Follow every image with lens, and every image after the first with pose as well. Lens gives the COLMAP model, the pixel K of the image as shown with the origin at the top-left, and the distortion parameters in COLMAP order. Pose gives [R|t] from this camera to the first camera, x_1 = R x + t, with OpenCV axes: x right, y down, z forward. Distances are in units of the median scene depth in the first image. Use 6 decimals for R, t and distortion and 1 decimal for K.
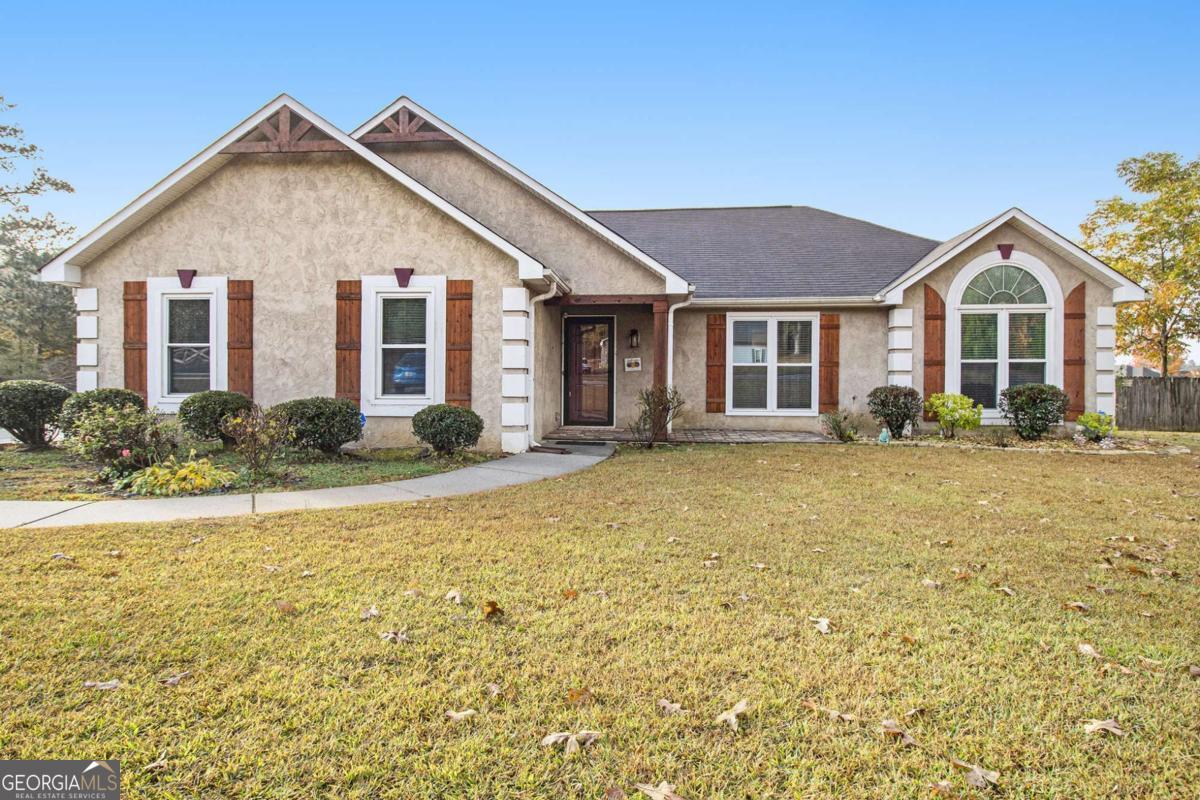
lens RADIAL K [[692.7, 0, 598.2], [0, 692.7, 363.0], [0, 0, 1]] dist [0.001586, 0.001070]
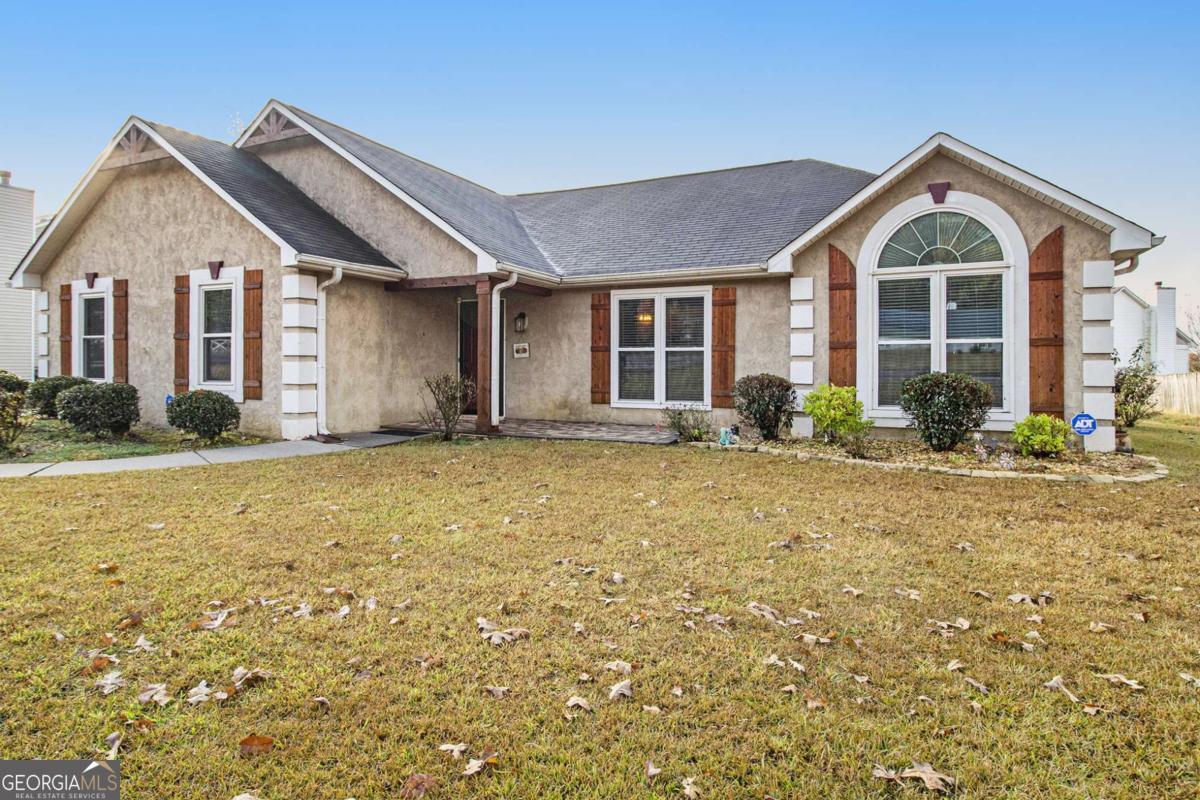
lens RADIAL K [[692.7, 0, 598.2], [0, 692.7, 363.0], [0, 0, 1]] dist [0.001586, 0.001070]
pose [[0.929832, -0.001405, -0.367981, 0.524479], [0.008034, 0.999832, 0.016482, 0.004645], [0.367896, -0.018282, 0.929687, 0.180648]]
